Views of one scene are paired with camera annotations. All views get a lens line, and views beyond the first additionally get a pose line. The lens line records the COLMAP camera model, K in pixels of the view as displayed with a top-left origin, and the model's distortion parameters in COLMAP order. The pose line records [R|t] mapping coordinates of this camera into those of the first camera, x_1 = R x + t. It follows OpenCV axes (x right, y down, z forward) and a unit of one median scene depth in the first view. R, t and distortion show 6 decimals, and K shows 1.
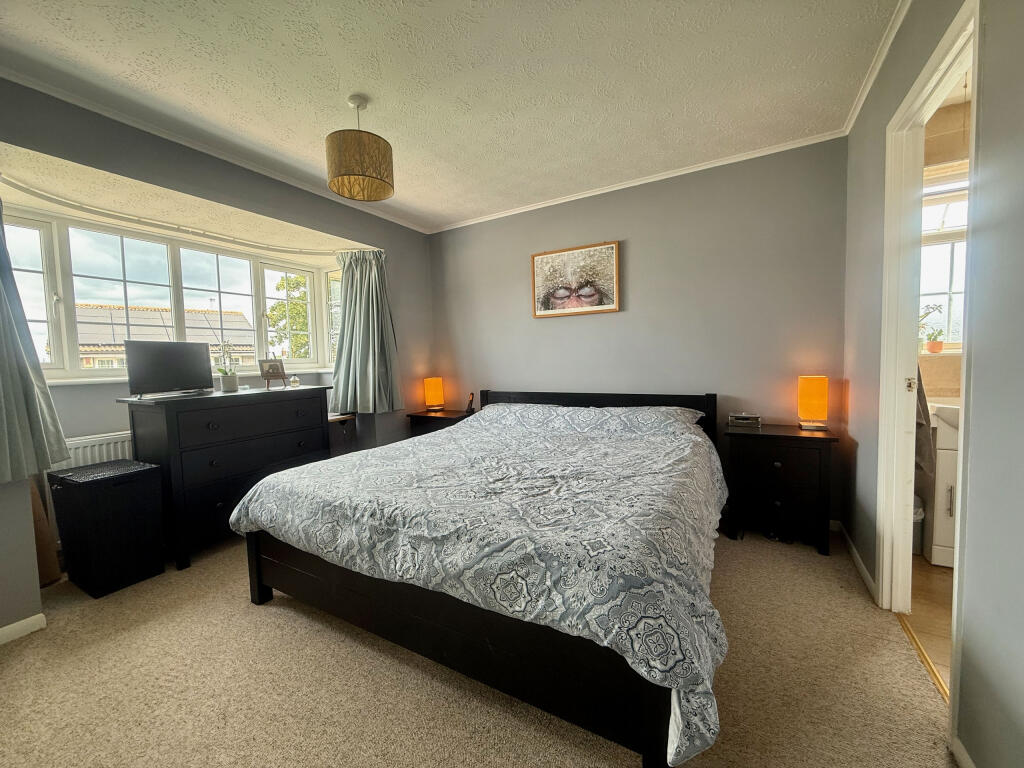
lens RADIAL K [[409.2, 0, 512.9], [0, 409.2, 382.9], [0, 0, 1]] dist [-0.000351, 0.000006]
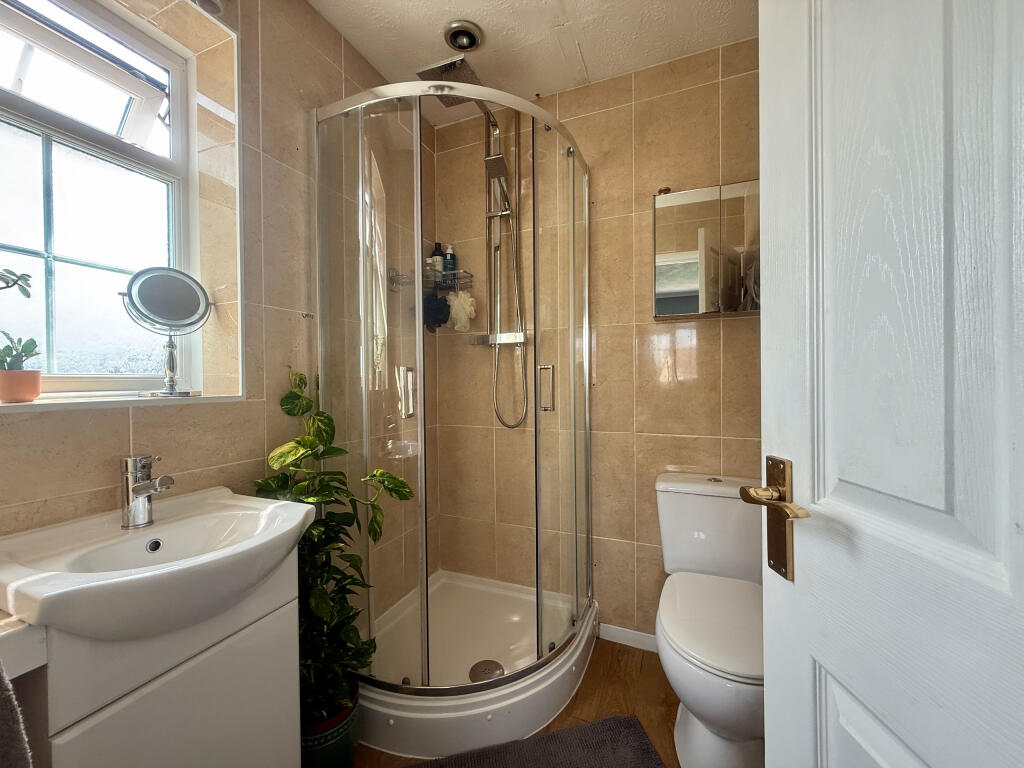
lens RADIAL K [[409.2, 0, 512.9], [0, 409.2, 384.5], [0, 0, 1]] dist [-0.000351, 0.000006]
pose [[-0.110807, 0.011664, 0.993773, 0.615441], [0.078056, 0.996944, -0.002998, -0.052839], [-0.990772, 0.077238, -0.111379, 0.597869]]
